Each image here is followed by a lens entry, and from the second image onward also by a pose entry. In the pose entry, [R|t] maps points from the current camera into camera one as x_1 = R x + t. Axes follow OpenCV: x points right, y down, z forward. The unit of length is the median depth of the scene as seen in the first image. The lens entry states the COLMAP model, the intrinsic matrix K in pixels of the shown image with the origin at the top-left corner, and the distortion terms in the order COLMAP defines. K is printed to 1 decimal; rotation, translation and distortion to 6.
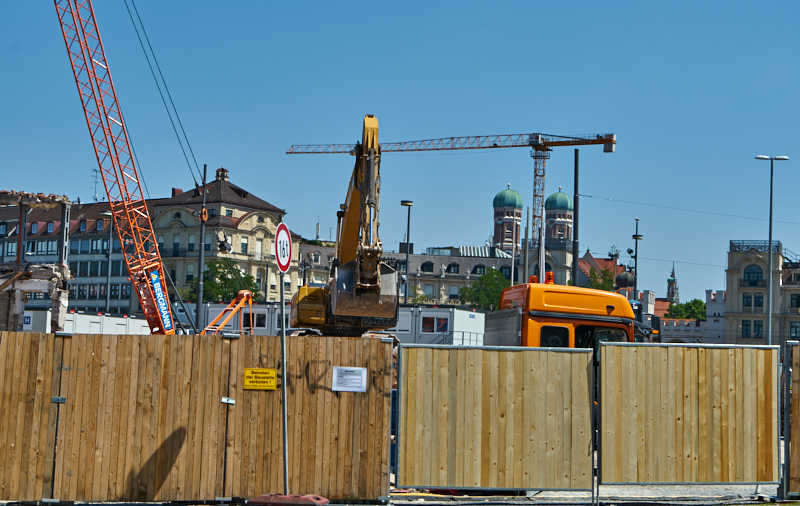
lens RADIAL K [[1439.7, 0, 401.2], [0, 1439.7, 252.5], [0, 0, 1]] dist [-0.014951, -0.158374]
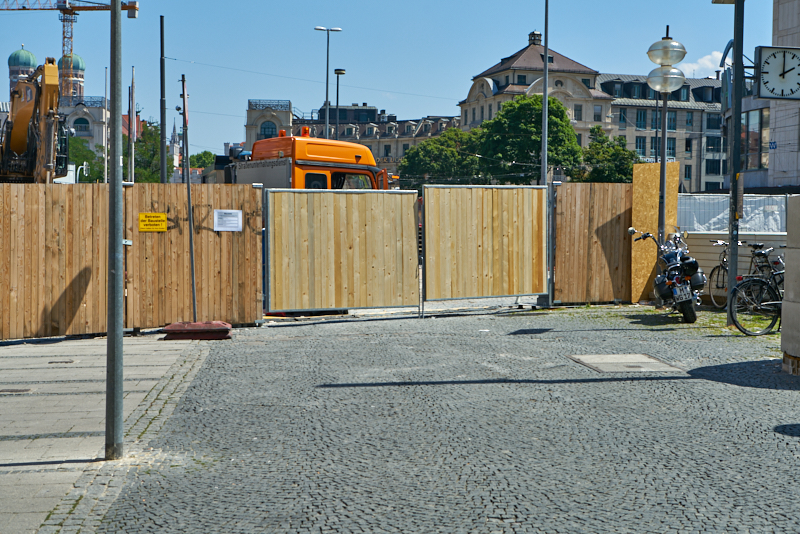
lens RADIAL K [[1269.2, 0, 399.1], [0, 1269.2, 267.7], [0, 0, 1]] dist [0.013900, -0.056141]
pose [[0.926430, -0.038845, 0.374458, -0.287571], [-0.007698, 0.992500, 0.122004, 0.001096], [-0.376389, -0.115911, 0.919182, 0.016253]]
